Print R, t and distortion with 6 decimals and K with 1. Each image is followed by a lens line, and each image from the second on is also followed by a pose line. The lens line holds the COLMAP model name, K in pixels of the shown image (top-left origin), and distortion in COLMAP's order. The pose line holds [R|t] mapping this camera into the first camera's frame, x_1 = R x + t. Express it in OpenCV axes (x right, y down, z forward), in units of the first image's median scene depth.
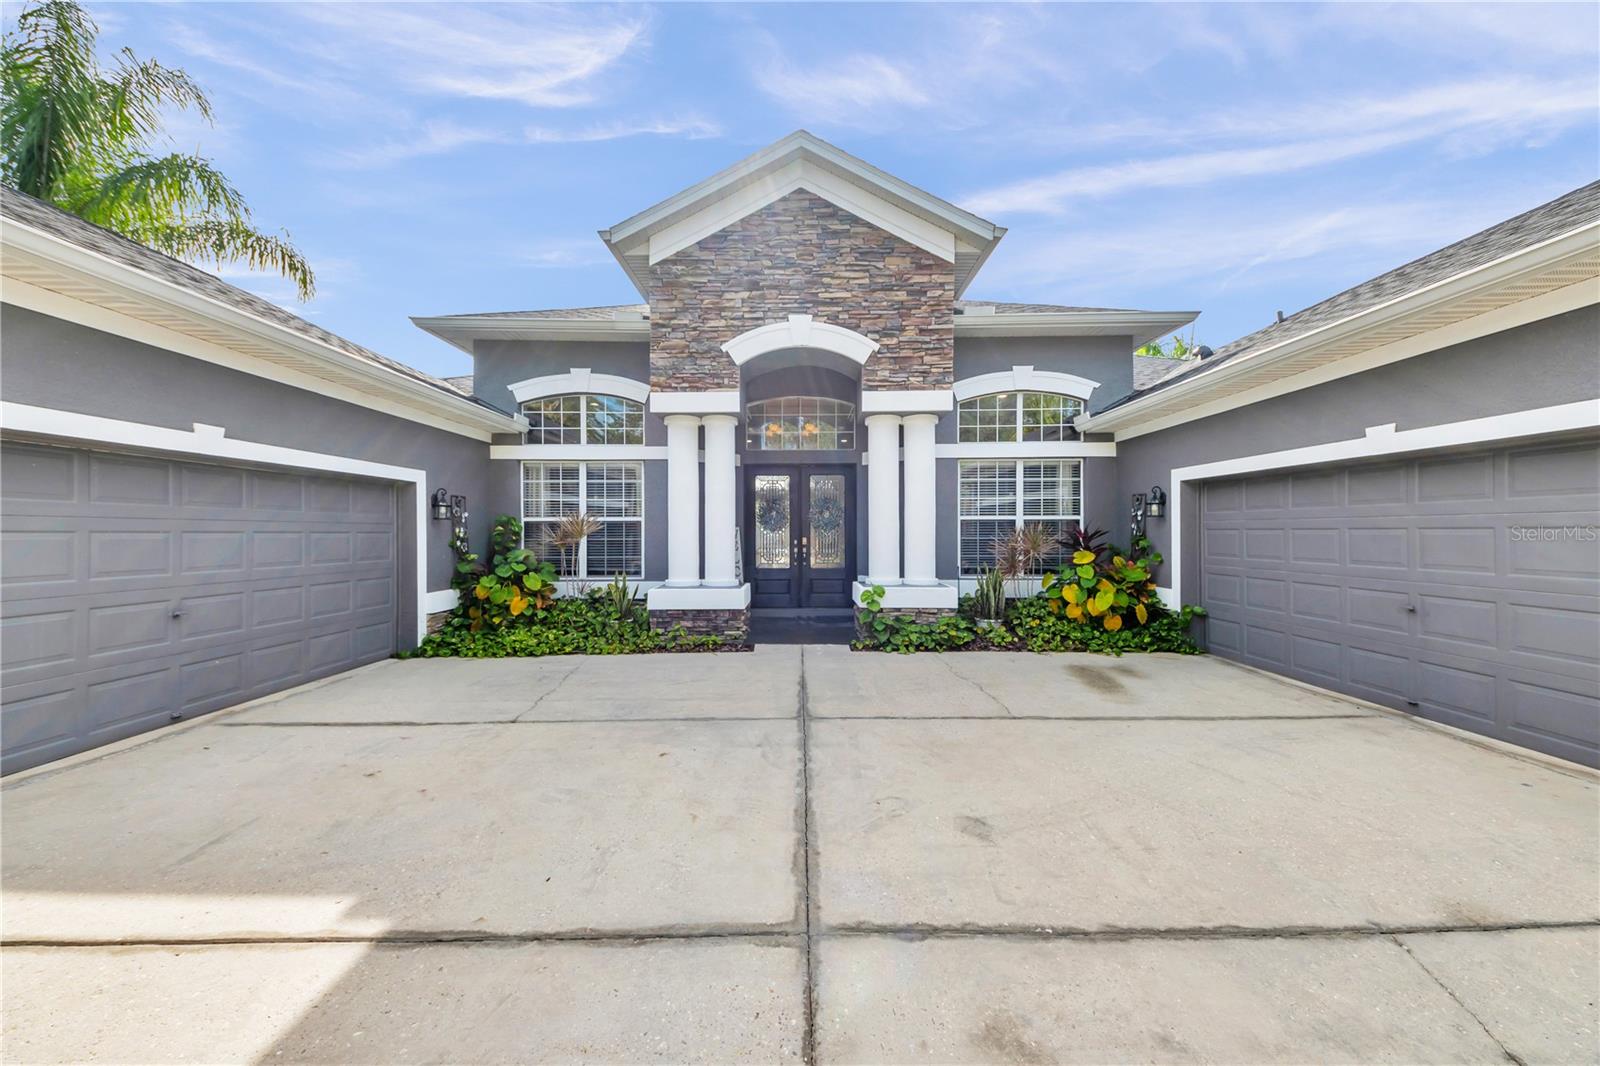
lens RADIAL K [[591.0, 0, 797.6], [0, 591.0, 521.9], [0, 0, 1]] dist [0.050903, -0.000030]
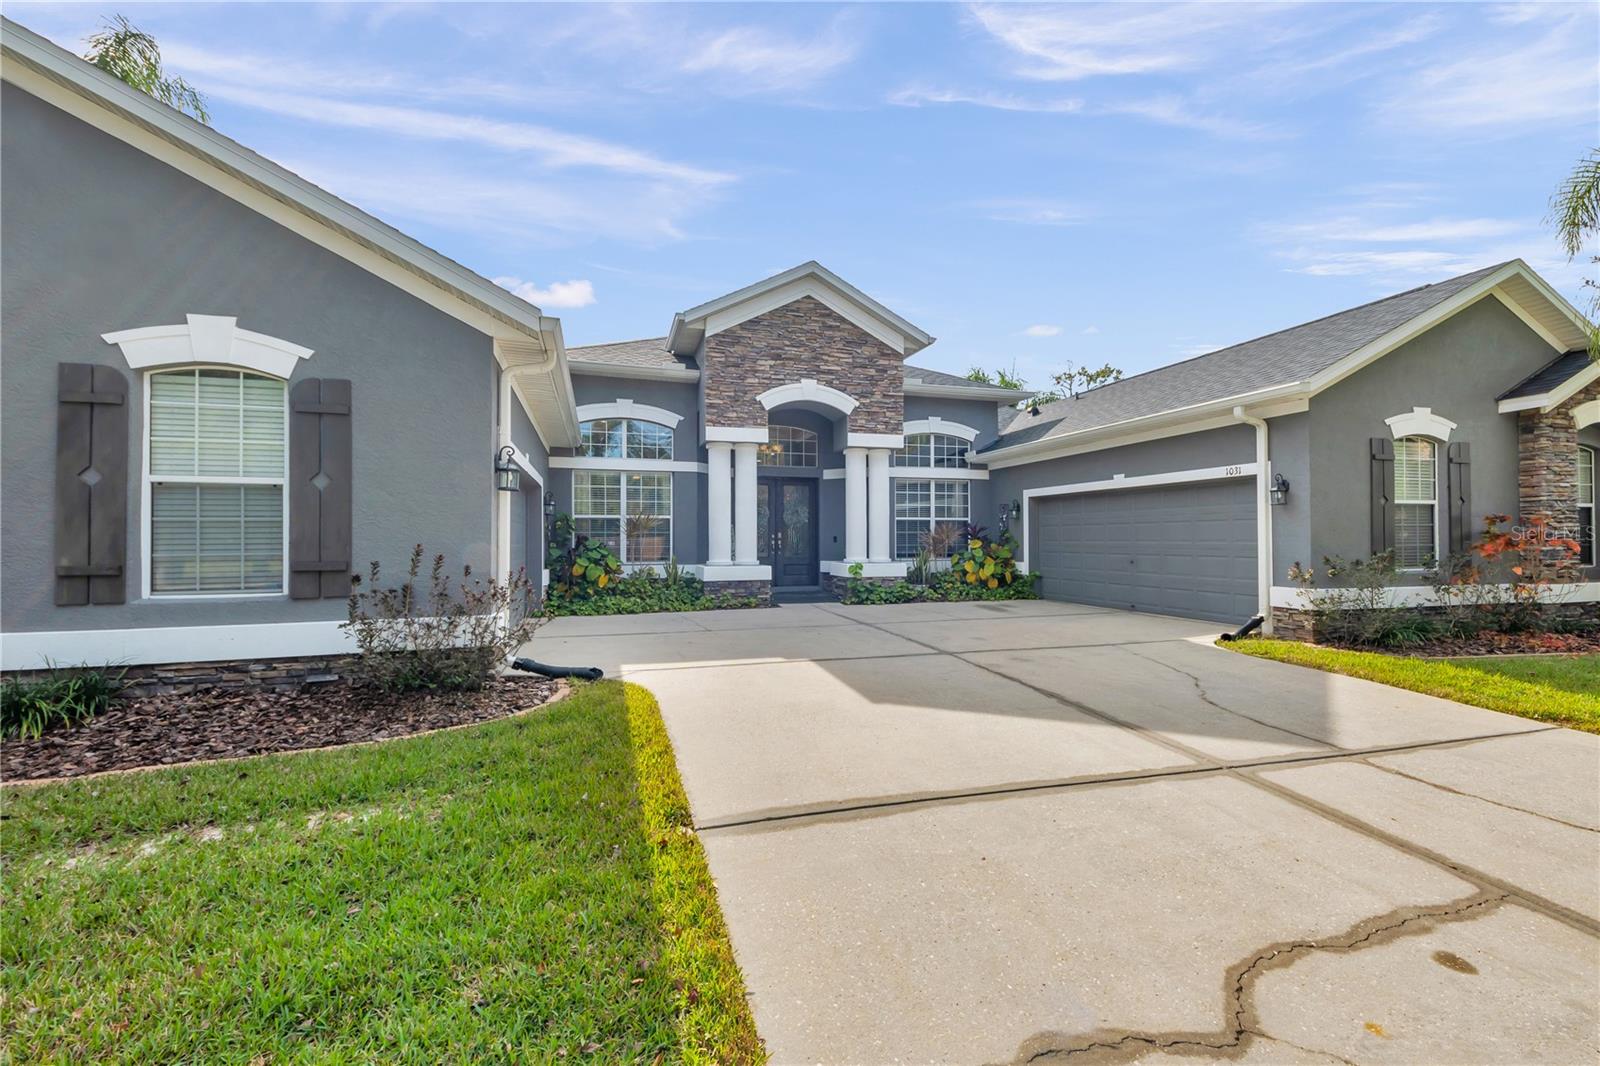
lens RADIAL K [[653.7, 0, 802.3], [0, 653.7, 515.2], [0, 0, 1]] dist [0.021676, -0.000358]
pose [[0.958589, 0.010963, 0.284582, -0.452589], [-0.005734, 0.999799, -0.019199, 0.019661], [-0.284735, 0.016772, 0.958460, -0.527242]]
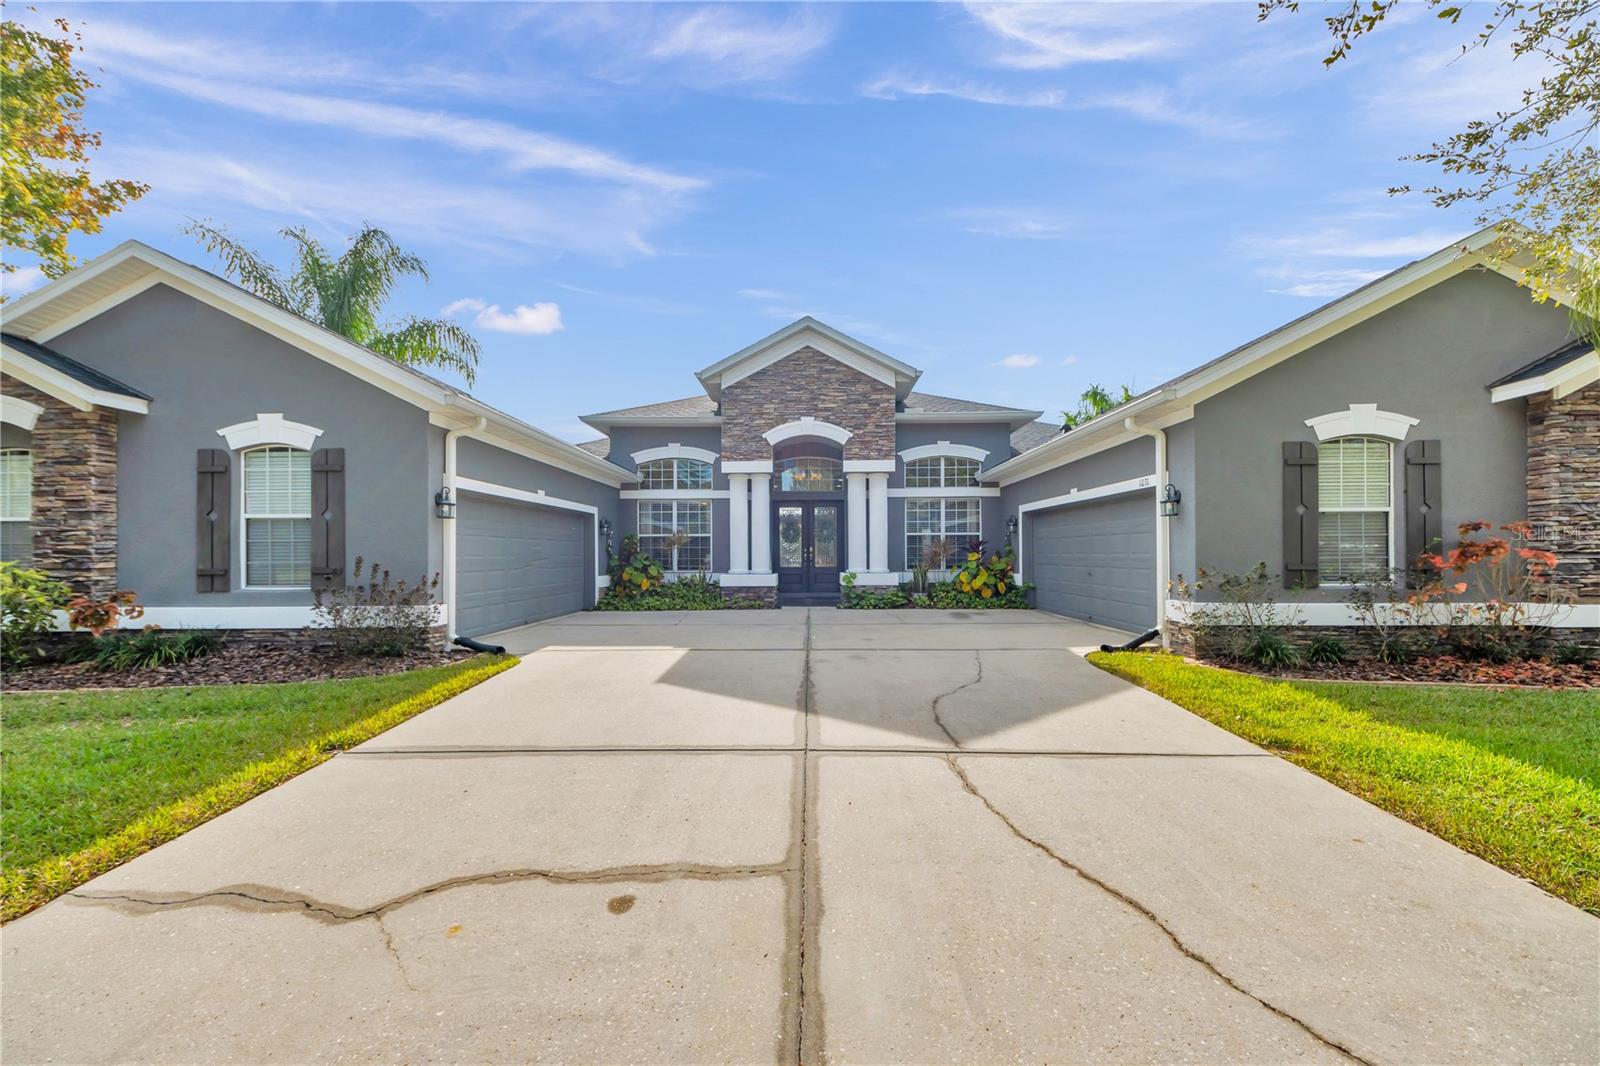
lens RADIAL K [[563.5, 0, 800.0], [0, 563.5, 533.0], [0, 0, 1]] dist [0.030581, -0.009248]
pose [[0.999878, -0.001765, -0.015530, 0.007314], [0.001499, 0.999852, -0.017132, 0.019347], [0.015558, 0.017107, 0.999733, -0.624989]]
